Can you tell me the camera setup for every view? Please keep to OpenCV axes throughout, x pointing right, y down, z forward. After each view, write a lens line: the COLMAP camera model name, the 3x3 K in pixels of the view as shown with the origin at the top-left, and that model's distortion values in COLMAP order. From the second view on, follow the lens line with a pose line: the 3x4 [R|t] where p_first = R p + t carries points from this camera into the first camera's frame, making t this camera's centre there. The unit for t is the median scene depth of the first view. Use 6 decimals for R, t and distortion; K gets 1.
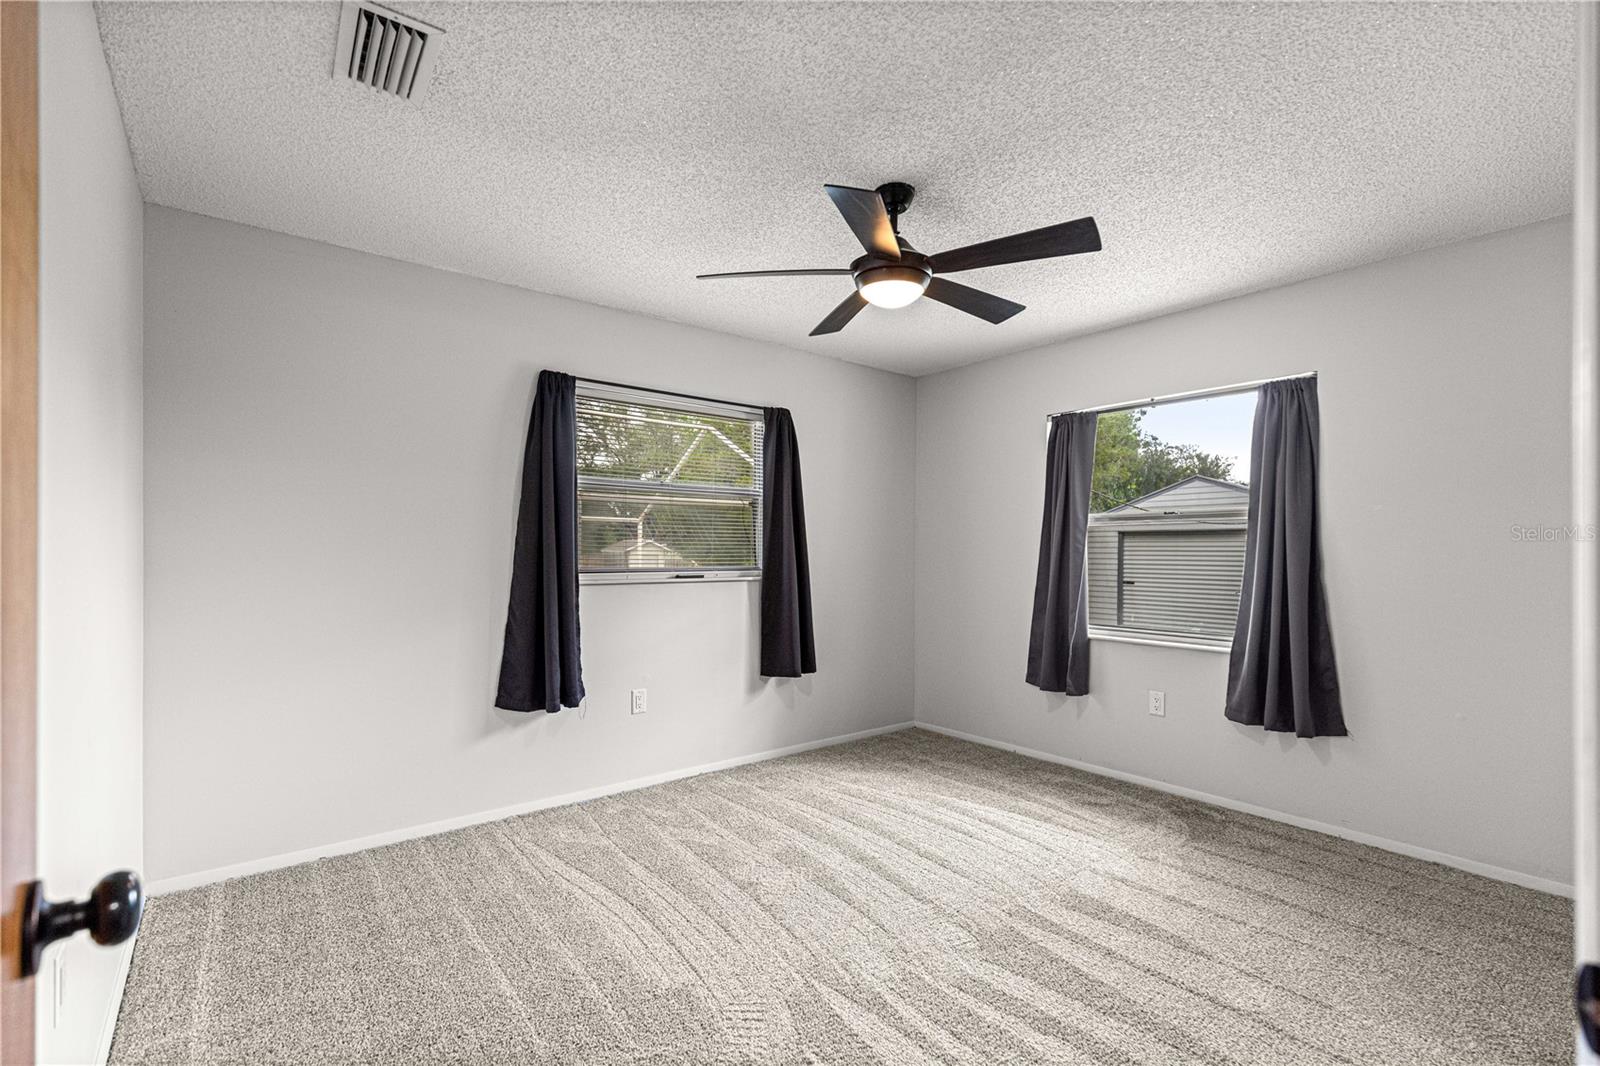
lens RADIAL K [[721.6, 0, 800.6], [0, 721.6, 549.0], [0, 0, 1]] dist [-0.003343, 0.000186]
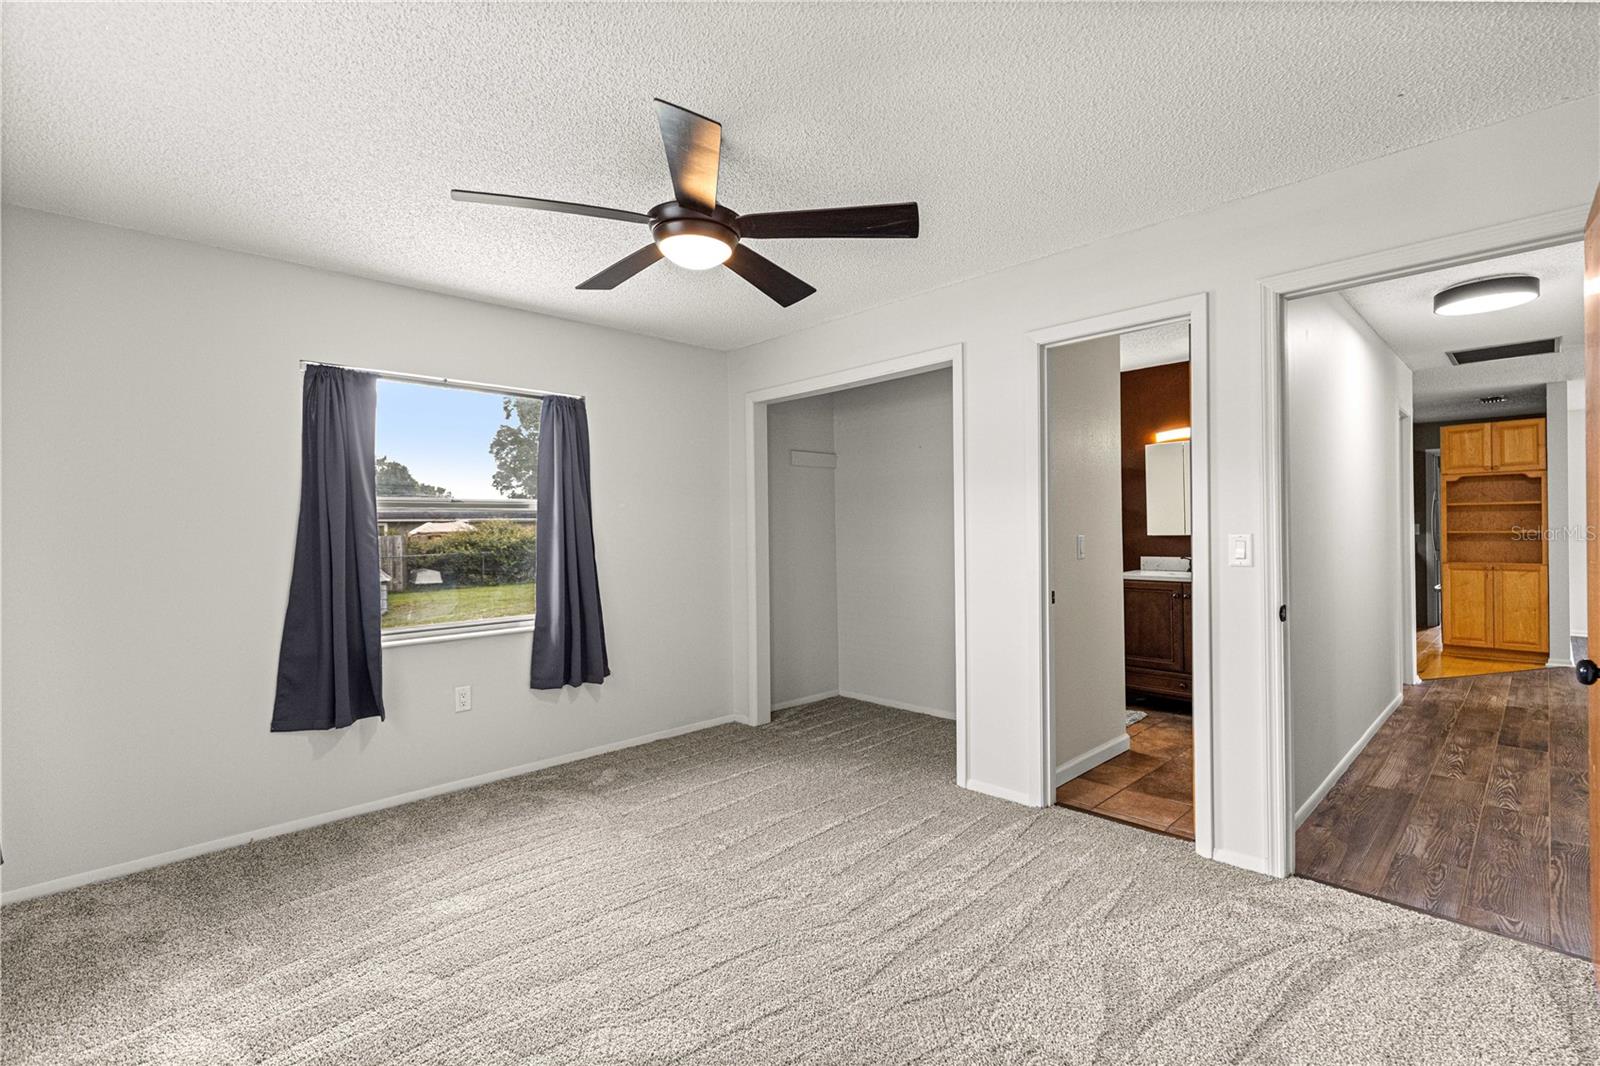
lens RADIAL K [[721.6, 0, 798.6], [0, 721.6, 528.9], [0, 0, 1]] dist [-0.003343, 0.000186]
pose [[-0.120031, 0.002812, 0.992766, -0.552196], [0.012725, 0.999918, -0.001294, -0.005529], [-0.992689, 0.012478, -0.120057, 0.720454]]
